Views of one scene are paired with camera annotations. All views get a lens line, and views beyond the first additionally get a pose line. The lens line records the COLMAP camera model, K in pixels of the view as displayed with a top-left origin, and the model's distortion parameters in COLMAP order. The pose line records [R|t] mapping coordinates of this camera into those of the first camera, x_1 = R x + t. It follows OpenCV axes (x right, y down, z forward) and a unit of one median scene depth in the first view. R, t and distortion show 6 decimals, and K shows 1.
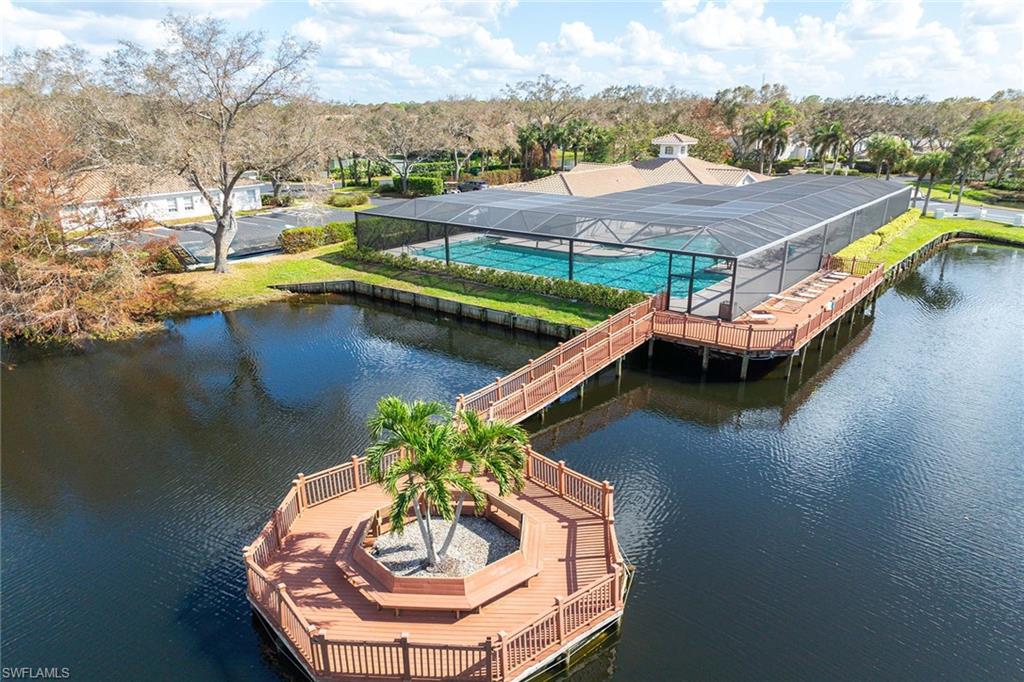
lens RADIAL K [[741.1, 0, 515.9], [0, 741.1, 341.8], [0, 0, 1]] dist [-0.003067, 0.005652]
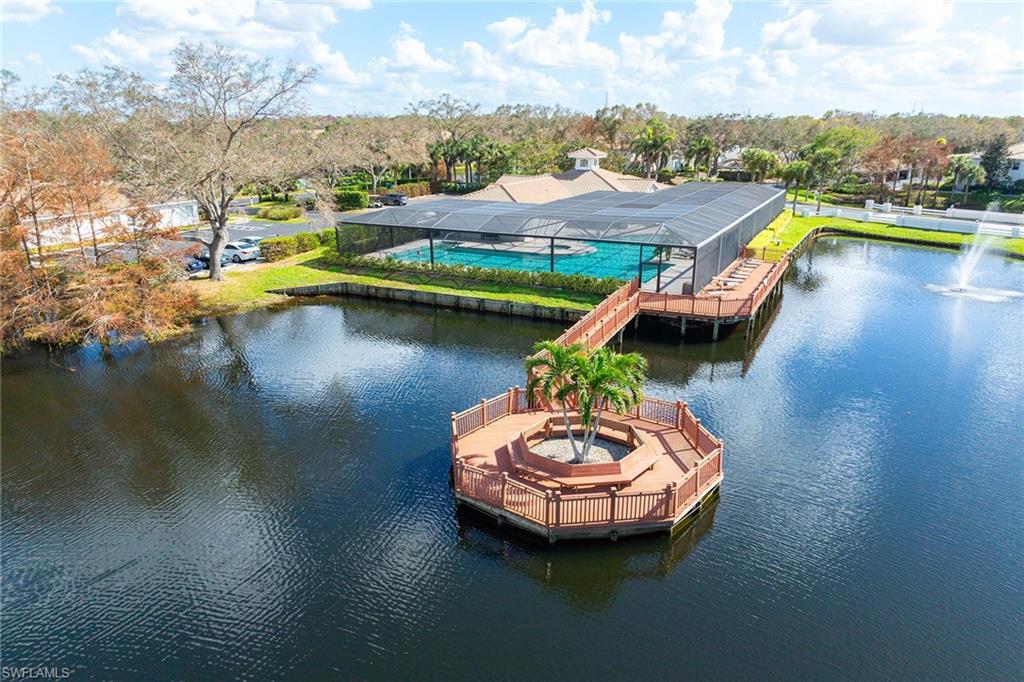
lens RADIAL K [[741.1, 0, 515.9], [0, 741.1, 341.8], [0, 0, 1]] dist [-0.003067, 0.005652]
pose [[0.980590, -0.055298, 0.188112, -0.161342], [0.058819, 0.998182, -0.013179, 0.030219], [-0.187041, 0.023988, 0.982059, -0.111532]]
